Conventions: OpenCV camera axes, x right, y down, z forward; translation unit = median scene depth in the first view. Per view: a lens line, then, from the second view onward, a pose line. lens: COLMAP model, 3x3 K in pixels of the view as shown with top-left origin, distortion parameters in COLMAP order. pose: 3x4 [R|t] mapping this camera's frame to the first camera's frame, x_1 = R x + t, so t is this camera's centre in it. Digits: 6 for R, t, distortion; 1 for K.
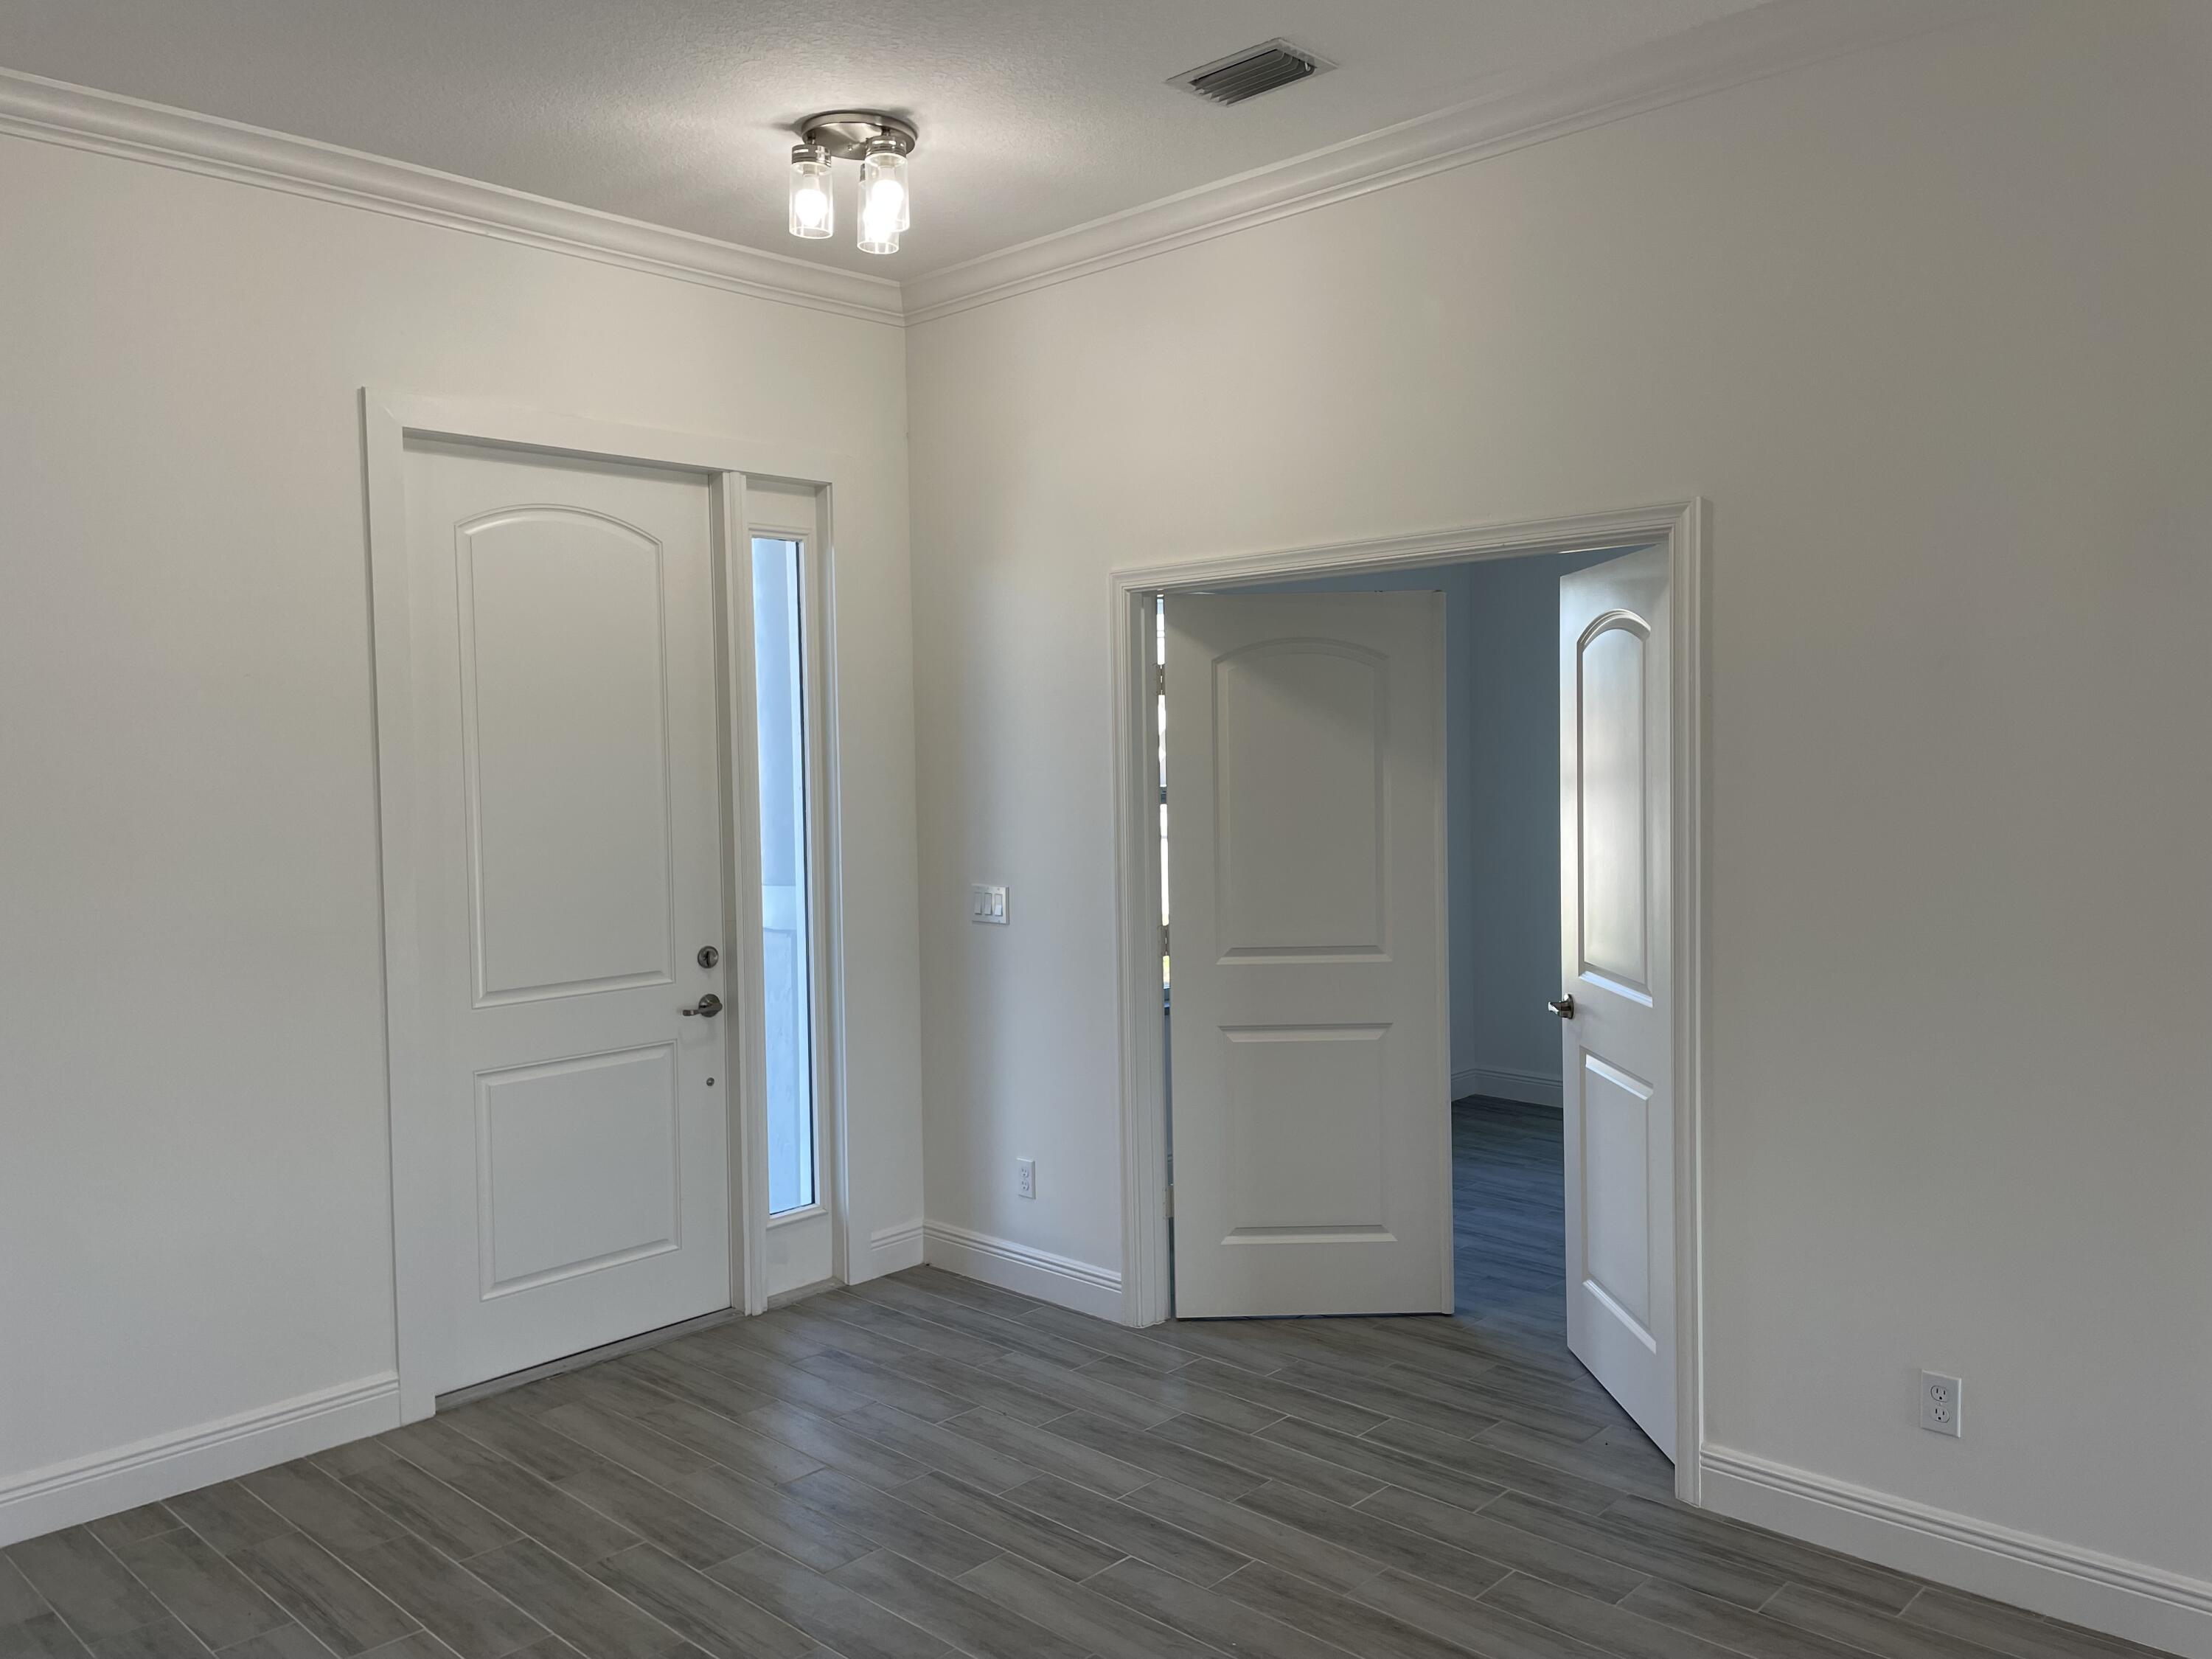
lens RADIAL K [[1669.5, 0, 1120.8], [0, 1669.5, 809.3], [0, 0, 1]] dist [0.078438, -0.082970]
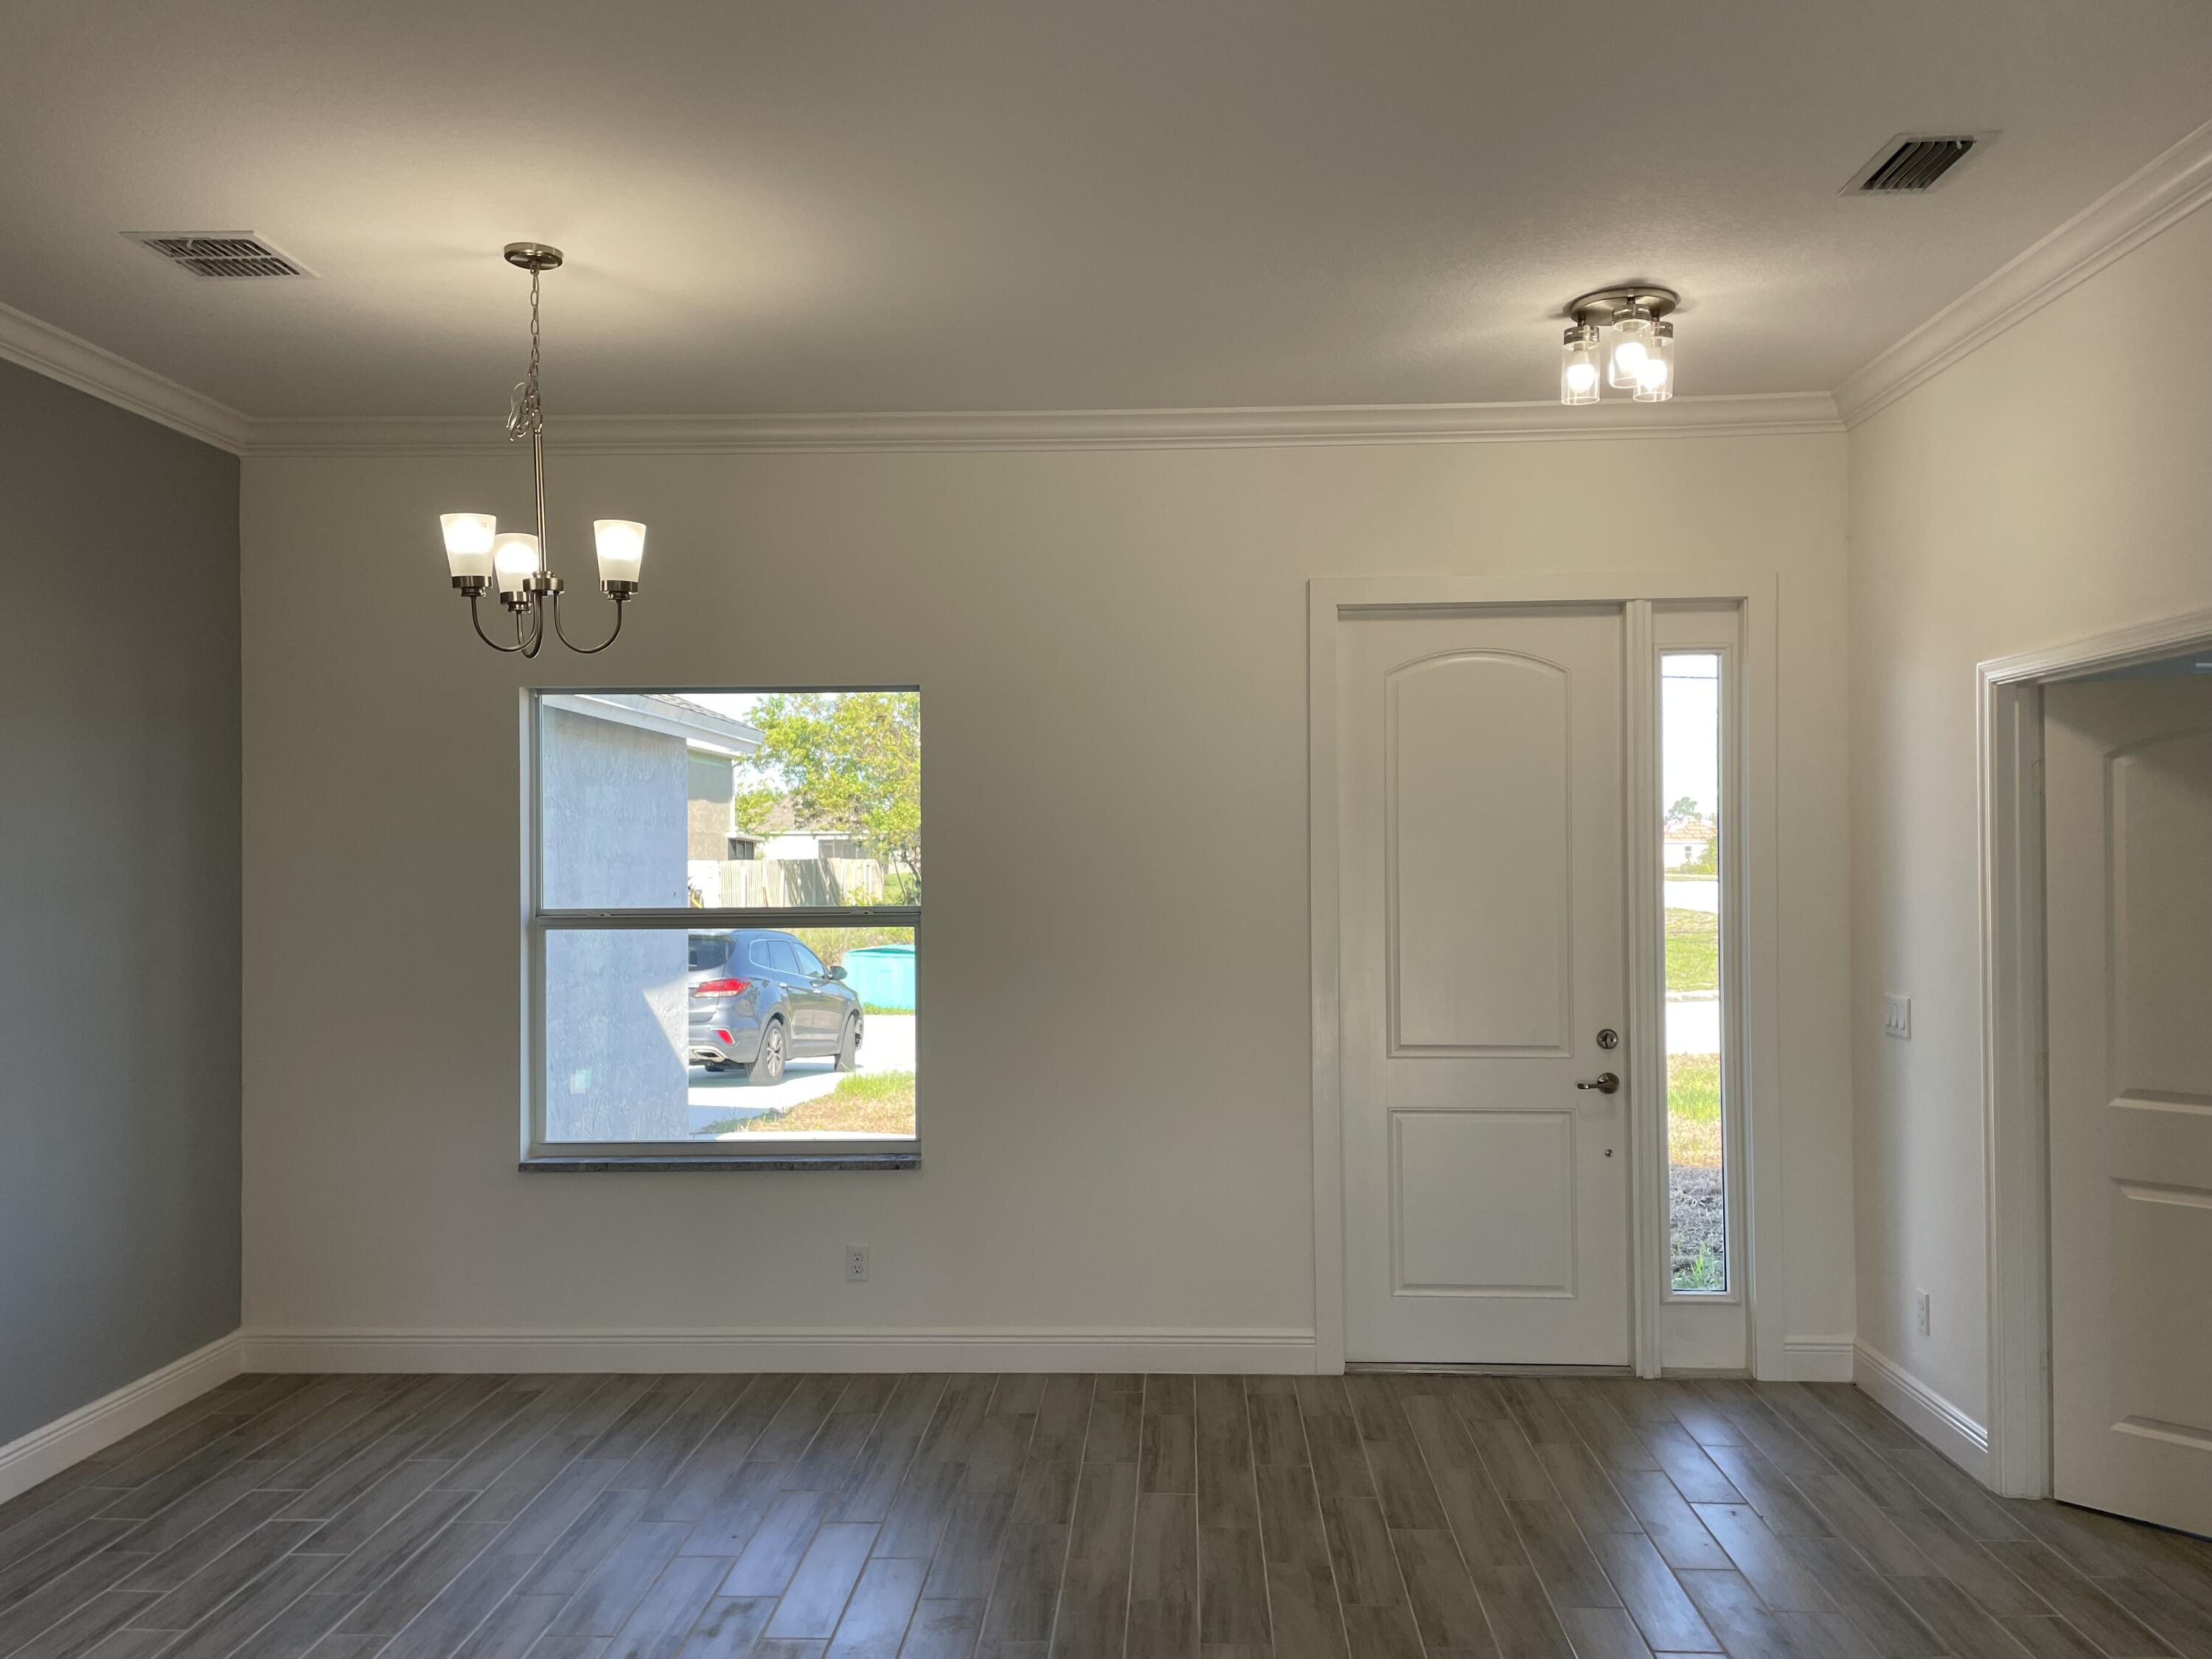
lens RADIAL K [[1669.5, 0, 1116.1], [0, 1669.5, 827.9], [0, 0, 1]] dist [0.078438, -0.082970]
pose [[0.660501, 0.001446, -0.750824, 0.402526], [-0.033733, 0.999046, -0.027752, -0.010012], [0.750067, 0.043658, 0.659919, 0.022860]]
